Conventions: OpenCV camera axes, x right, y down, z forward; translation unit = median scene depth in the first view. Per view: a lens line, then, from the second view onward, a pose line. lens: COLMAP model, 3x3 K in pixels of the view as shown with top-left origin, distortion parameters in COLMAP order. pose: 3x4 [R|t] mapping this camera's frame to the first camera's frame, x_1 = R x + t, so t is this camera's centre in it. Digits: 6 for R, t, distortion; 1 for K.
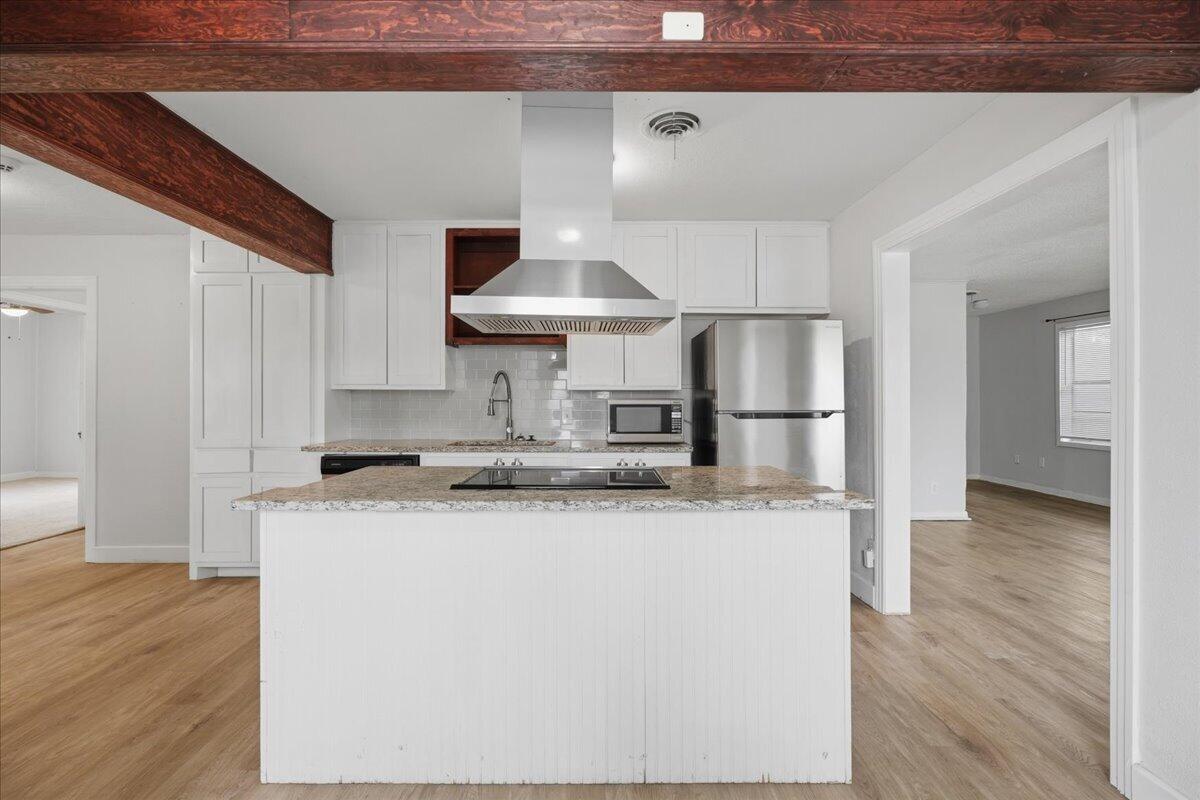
lens RADIAL K [[550.3, 0, 625.1], [0, 550.3, 394.7], [0, 0, 1]] dist [0.053722, 0.000161]
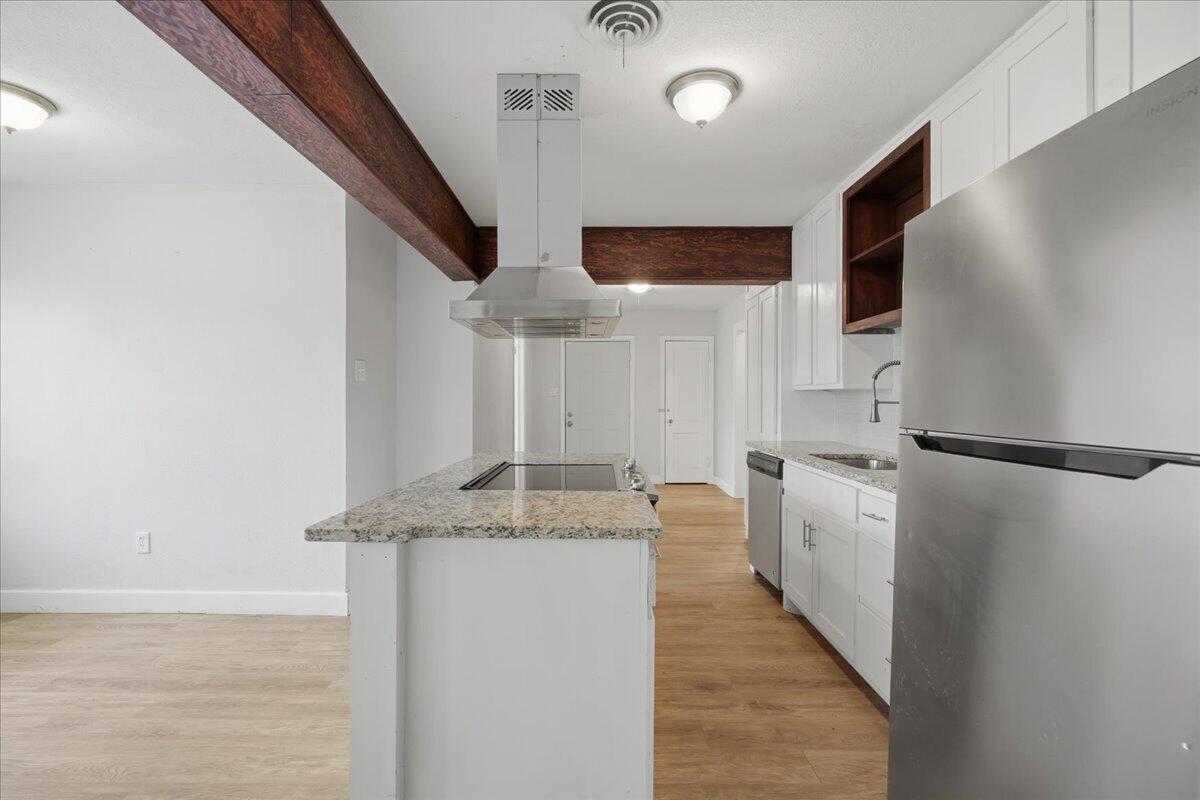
lens RADIAL K [[601.5, 0, 600.0], [0, 601.5, 400.0], [0, 0, 1]] dist [-0.001111, -0.000153]
pose [[-0.048720, 0.003594, -0.998806, 0.687236], [0.008846, 0.999956, 0.003166, 0.002089], [0.998773, -0.008681, -0.048749, 0.796093]]
